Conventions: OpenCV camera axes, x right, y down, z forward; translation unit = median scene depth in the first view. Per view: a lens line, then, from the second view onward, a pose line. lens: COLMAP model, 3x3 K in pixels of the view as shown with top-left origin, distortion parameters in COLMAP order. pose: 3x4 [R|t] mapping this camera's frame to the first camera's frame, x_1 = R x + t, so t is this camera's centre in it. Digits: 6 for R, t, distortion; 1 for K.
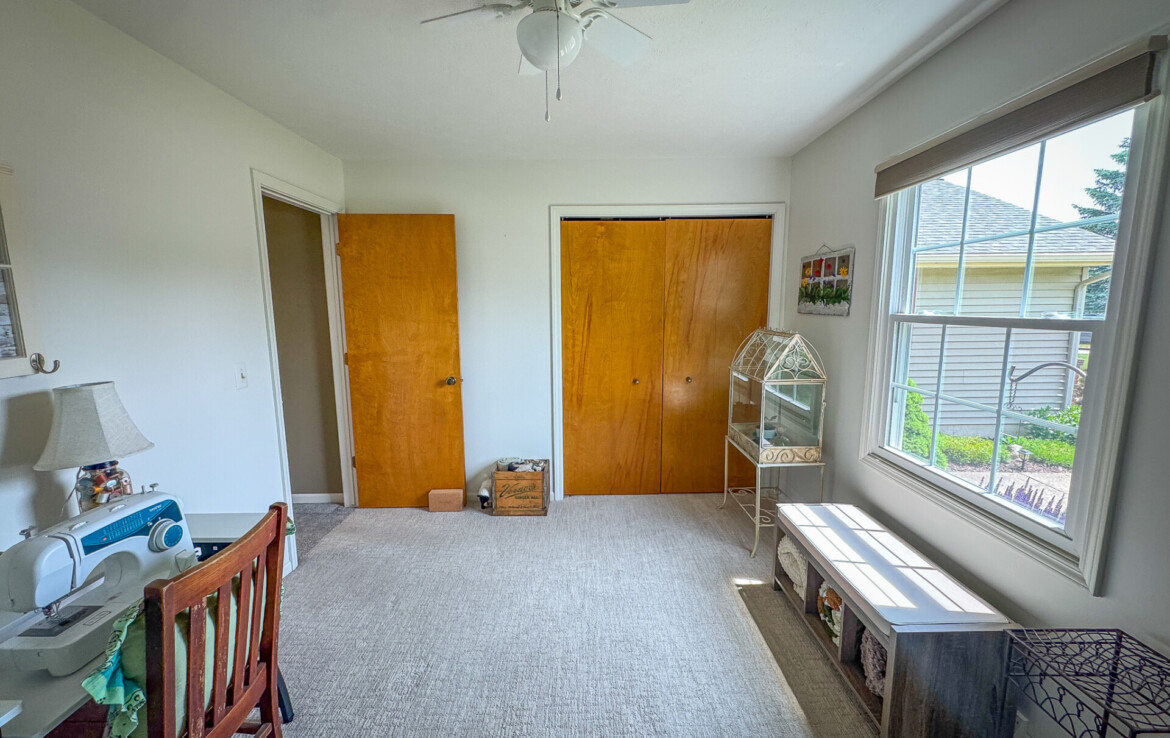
lens RADIAL K [[466.6, 0, 583.7], [0, 466.6, 374.1], [0, 0, 1]] dist [-0.004407, 0.000821]
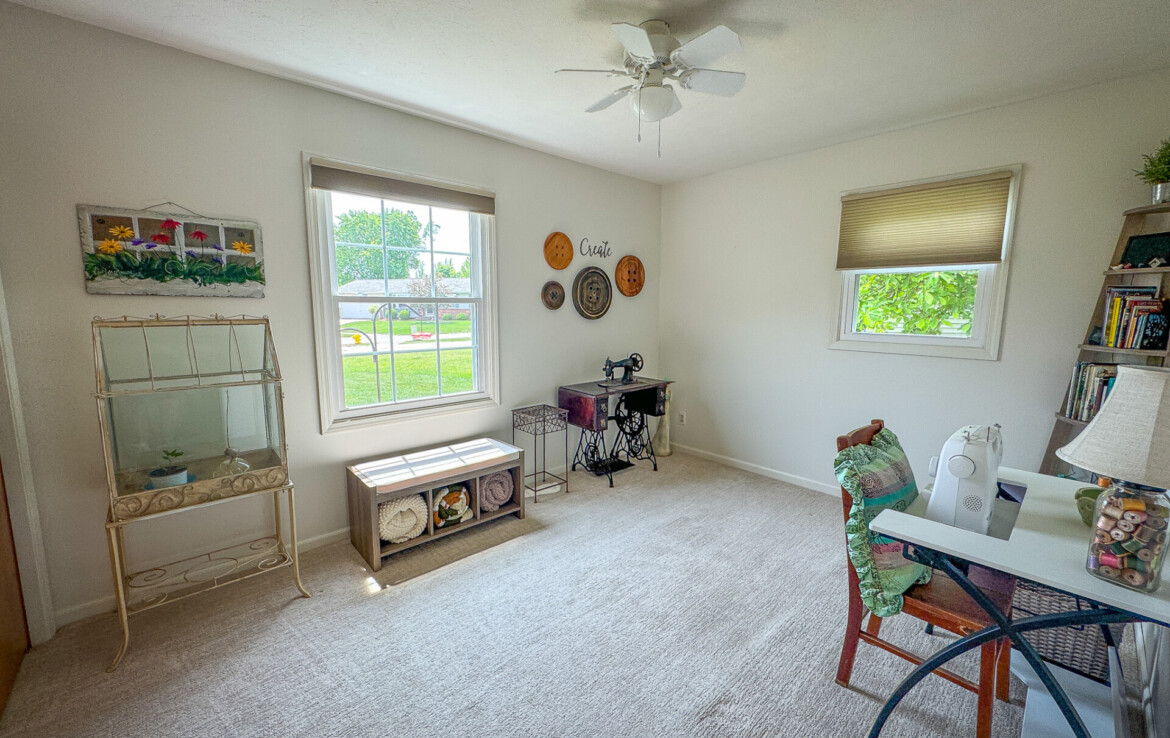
lens RADIAL K [[466.6, 0, 581.9], [0, 466.6, 363.0], [0, 0, 1]] dist [-0.004407, 0.000821]
pose [[-0.681870, -0.105262, 0.723860, -0.557681], [0.088419, 0.970474, 0.224414, -0.155246], [-0.726110, 0.217024, -0.652430, 1.207427]]
